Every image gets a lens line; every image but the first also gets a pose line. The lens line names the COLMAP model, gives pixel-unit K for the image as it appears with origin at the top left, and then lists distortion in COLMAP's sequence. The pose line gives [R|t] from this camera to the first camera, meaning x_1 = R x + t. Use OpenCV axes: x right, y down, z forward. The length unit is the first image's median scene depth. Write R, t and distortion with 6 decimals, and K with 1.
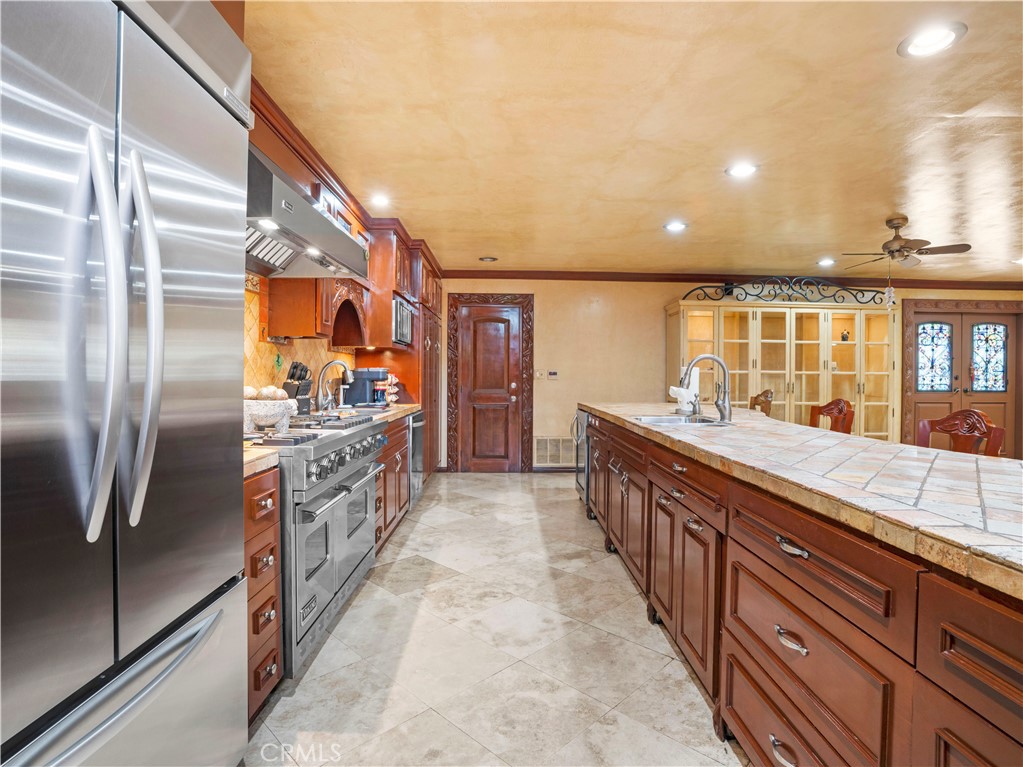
lens RADIAL K [[541.5, 0, 519.3], [0, 541.5, 379.4], [0, 0, 1]] dist [-0.067182, 0.027815]
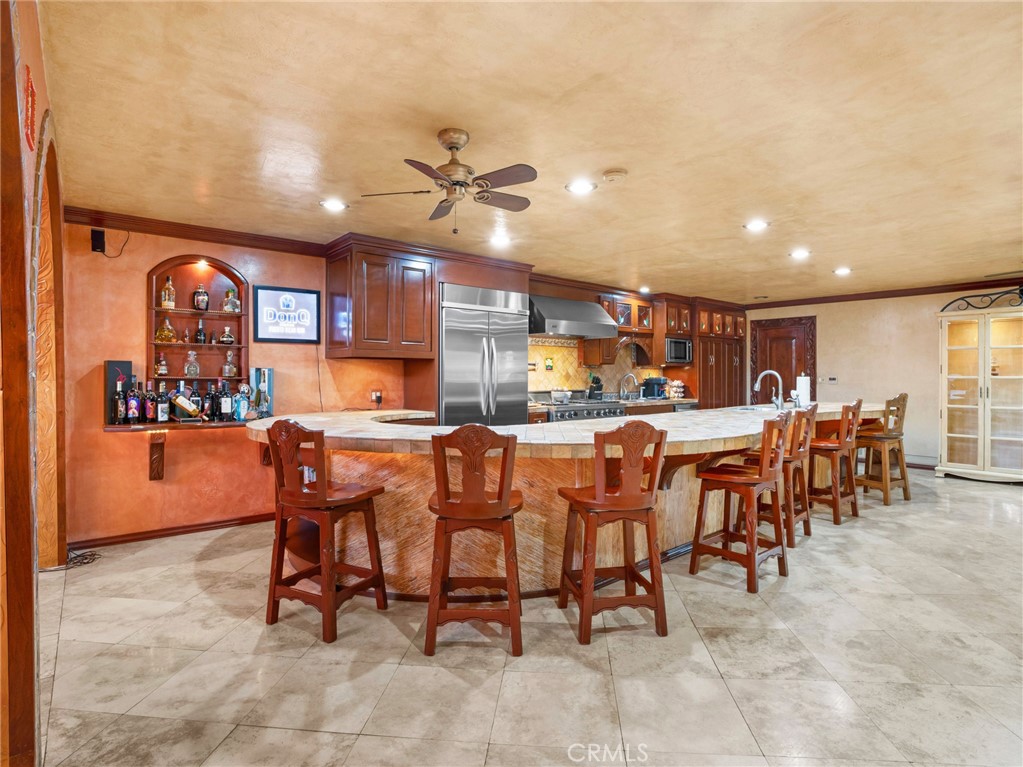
lens RADIAL K [[541.5, 0, 506.9], [0, 541.5, 380.5], [0, 0, 1]] dist [-0.067182, 0.027815]
pose [[0.621744, -0.000374, -0.783221, 1.024902], [-0.000138, 1.000000, -0.000587, -0.012042], [0.783221, 0.000473, 0.621743, -0.620599]]
